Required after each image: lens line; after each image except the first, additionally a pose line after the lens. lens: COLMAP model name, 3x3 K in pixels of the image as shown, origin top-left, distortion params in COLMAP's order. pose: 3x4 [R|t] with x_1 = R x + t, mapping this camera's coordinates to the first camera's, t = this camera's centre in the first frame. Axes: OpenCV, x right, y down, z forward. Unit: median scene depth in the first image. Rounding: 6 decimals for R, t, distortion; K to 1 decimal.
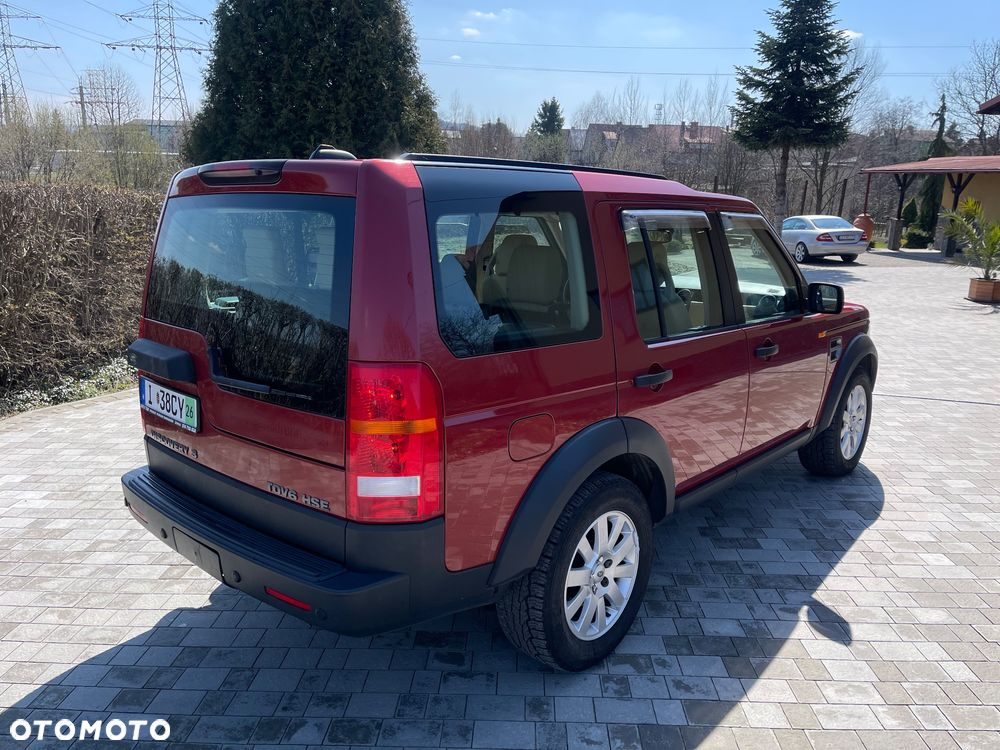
lens RADIAL K [[756.8, 0, 508.1], [0, 756.8, 378.1], [0, 0, 1]] dist [0.083278, -0.103909]
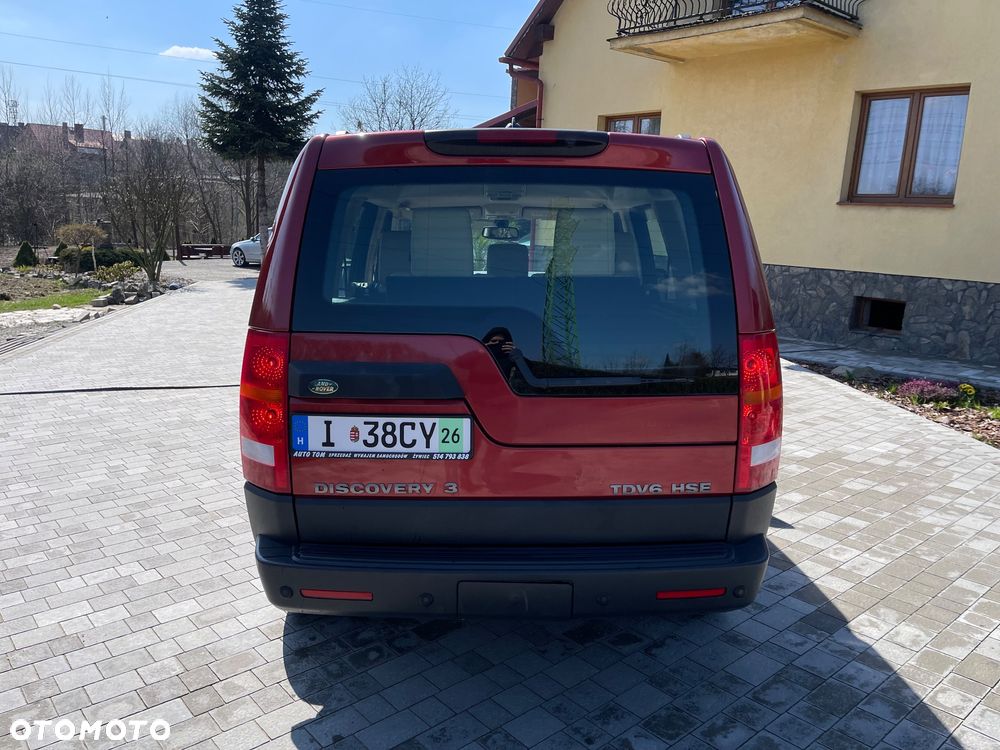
lens RADIAL K [[756.8, 0, 508.1], [0, 756.8, 378.1], [0, 0, 1]] dist [0.083278, -0.103909]
pose [[0.736329, -0.130687, 0.663883, -0.718246], [0.141949, 0.989172, 0.037282, -0.030276], [-0.661566, 0.066786, 0.746907, 0.288122]]
